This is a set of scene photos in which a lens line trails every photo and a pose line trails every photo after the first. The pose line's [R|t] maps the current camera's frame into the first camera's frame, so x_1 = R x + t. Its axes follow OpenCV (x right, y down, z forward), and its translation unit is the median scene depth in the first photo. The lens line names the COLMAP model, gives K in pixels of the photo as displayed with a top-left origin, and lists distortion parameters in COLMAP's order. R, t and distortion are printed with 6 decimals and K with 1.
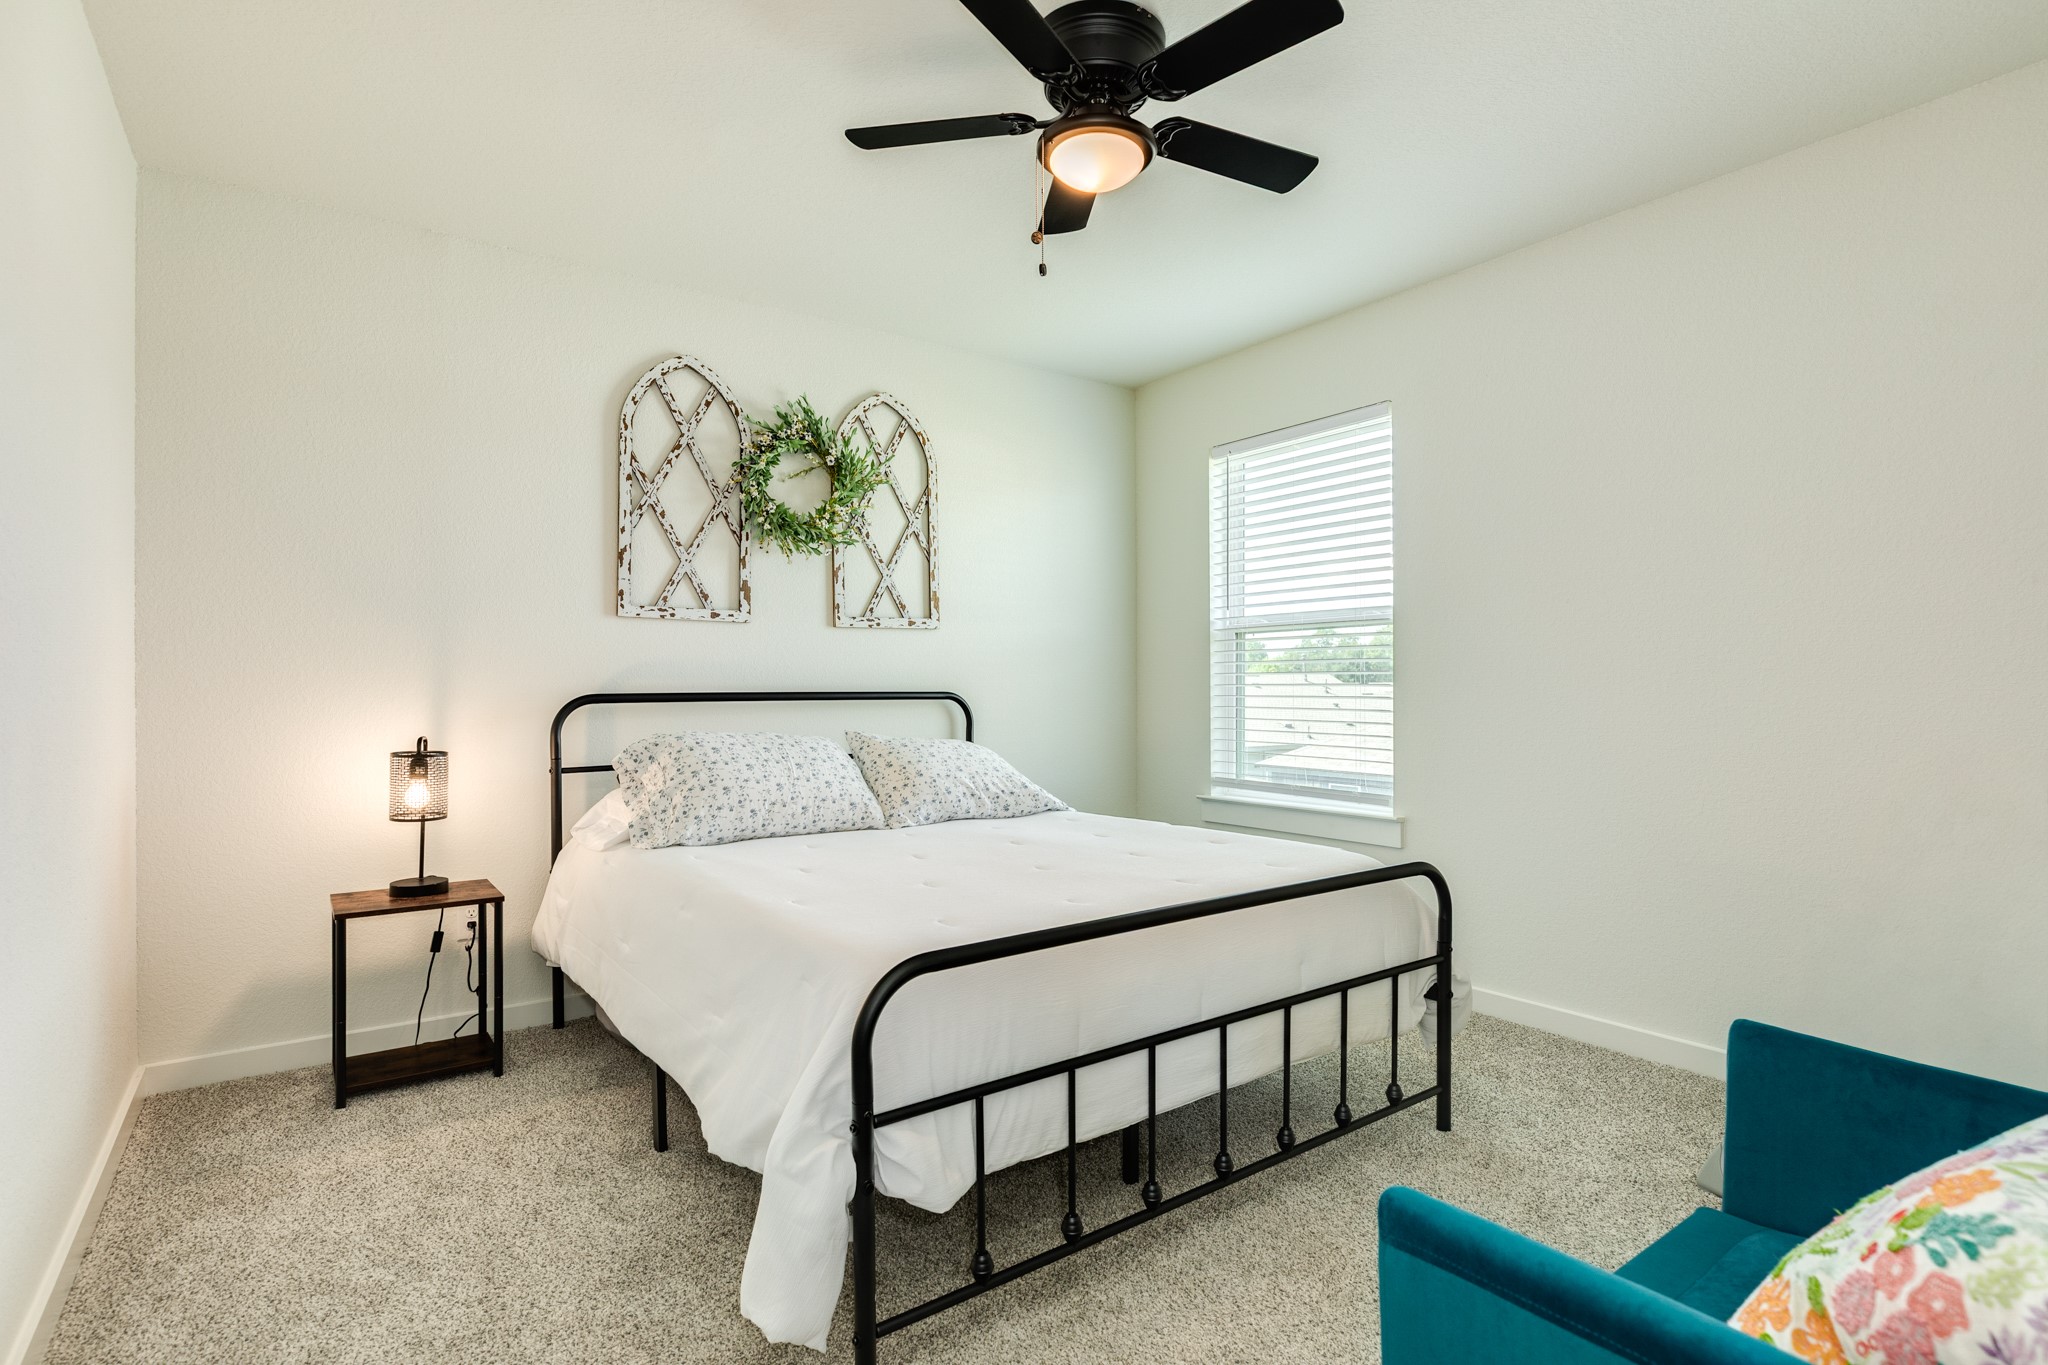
lens RADIAL K [[941.5, 0, 1023.6], [0, 941.5, 682.0], [0, 0, 1]] dist [-0.003717, -0.000596]
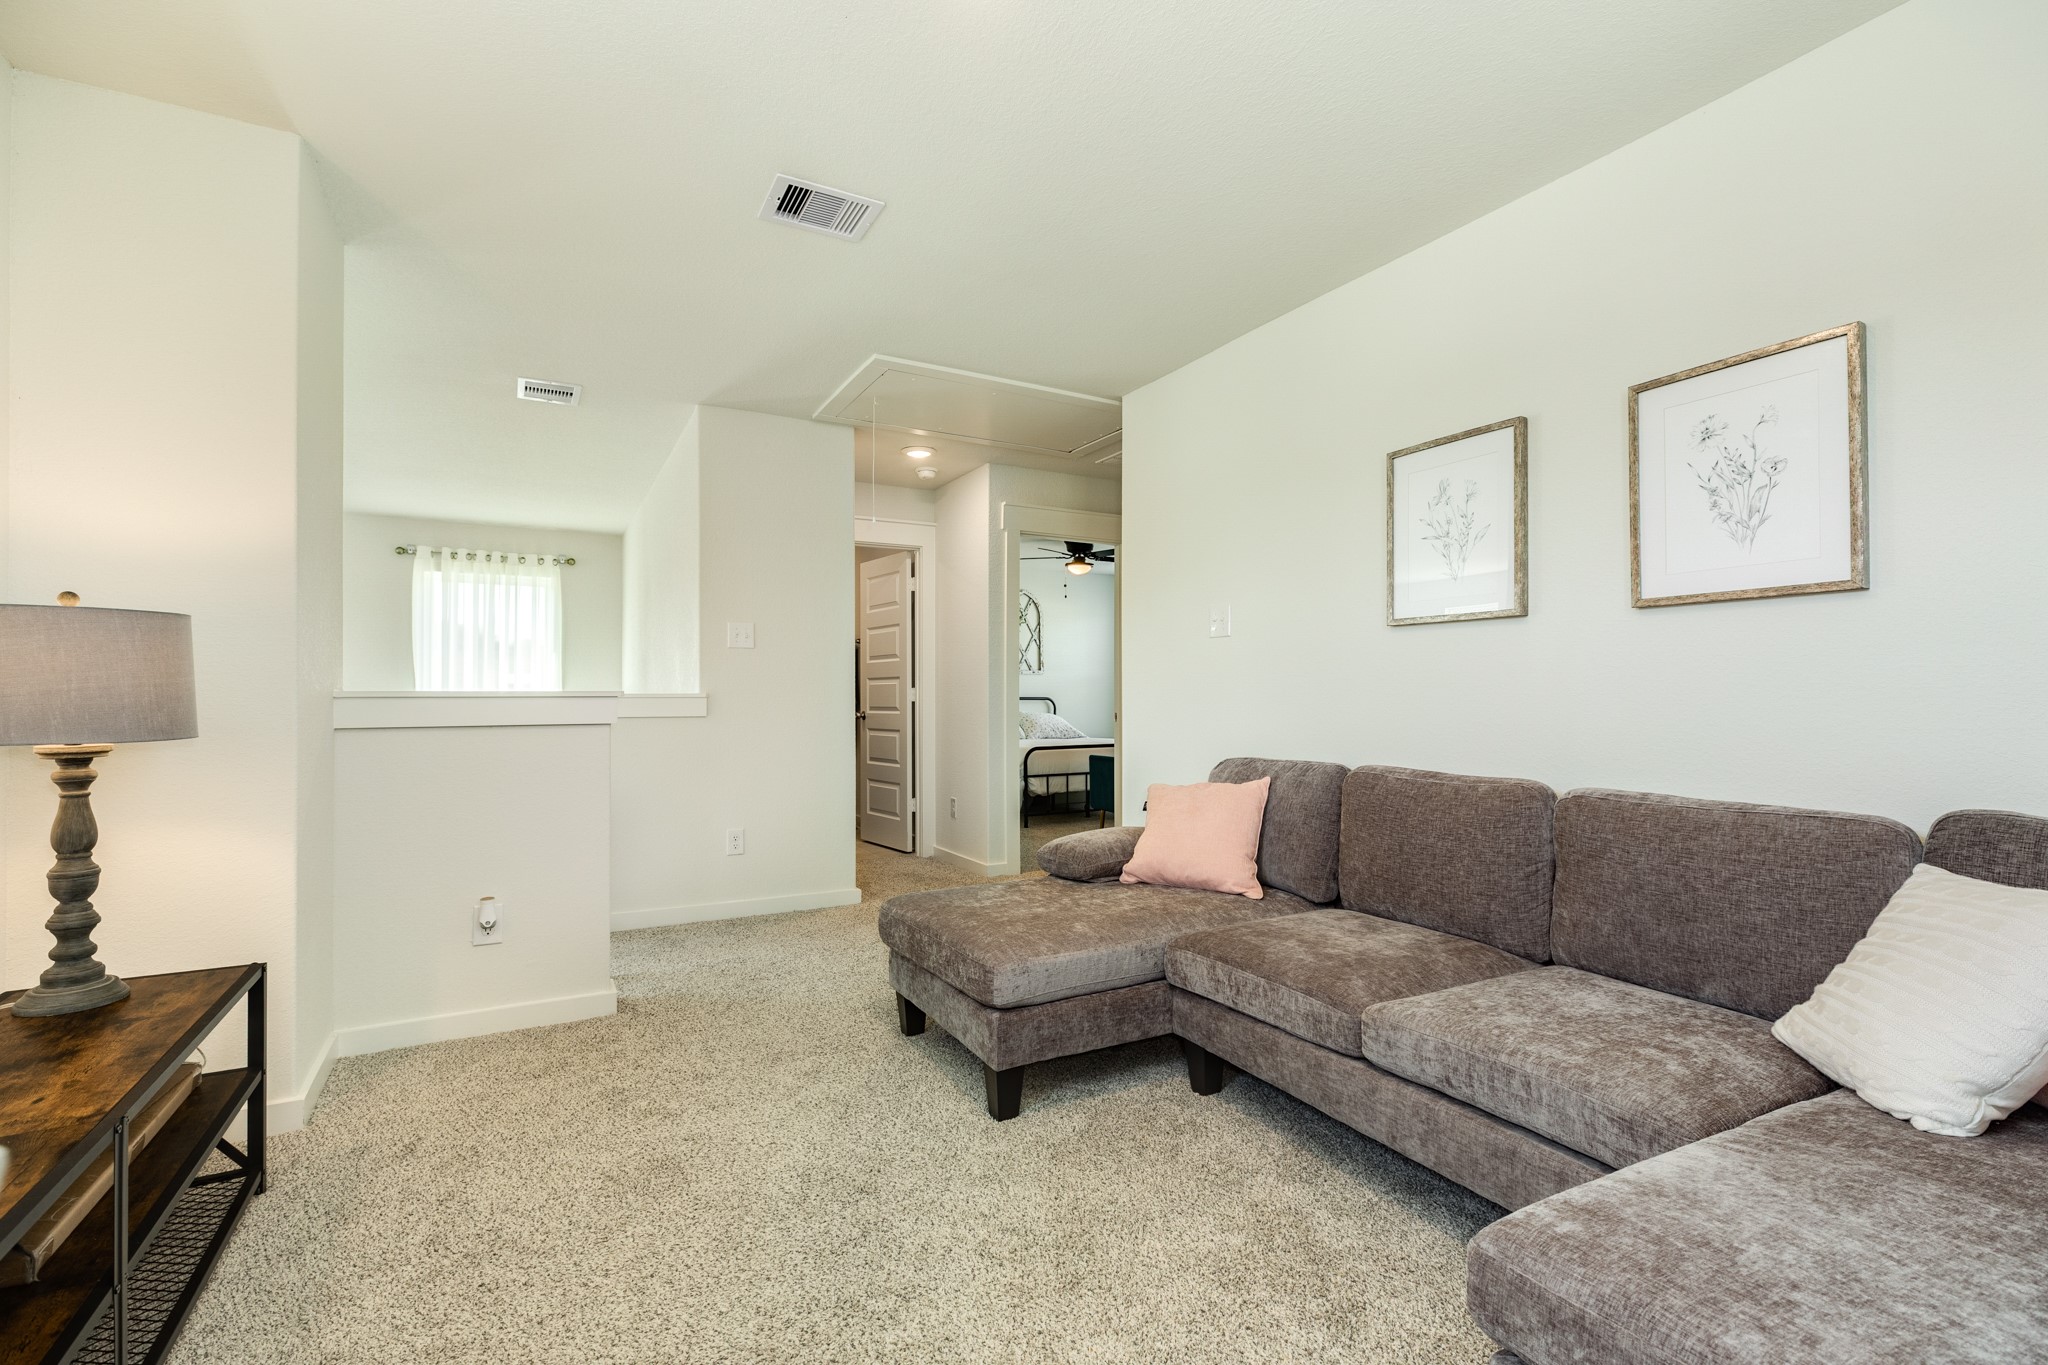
lens RADIAL K [[941.5, 0, 1023.0], [0, 941.5, 687.4], [0, 0, 1]] dist [-0.003717, -0.000596]
pose [[0.992055, -0.002012, -0.125786, 0.202783], [0.002398, 0.999993, 0.002922, -0.024303], [0.125779, -0.003200, 0.992053, -1.788552]]
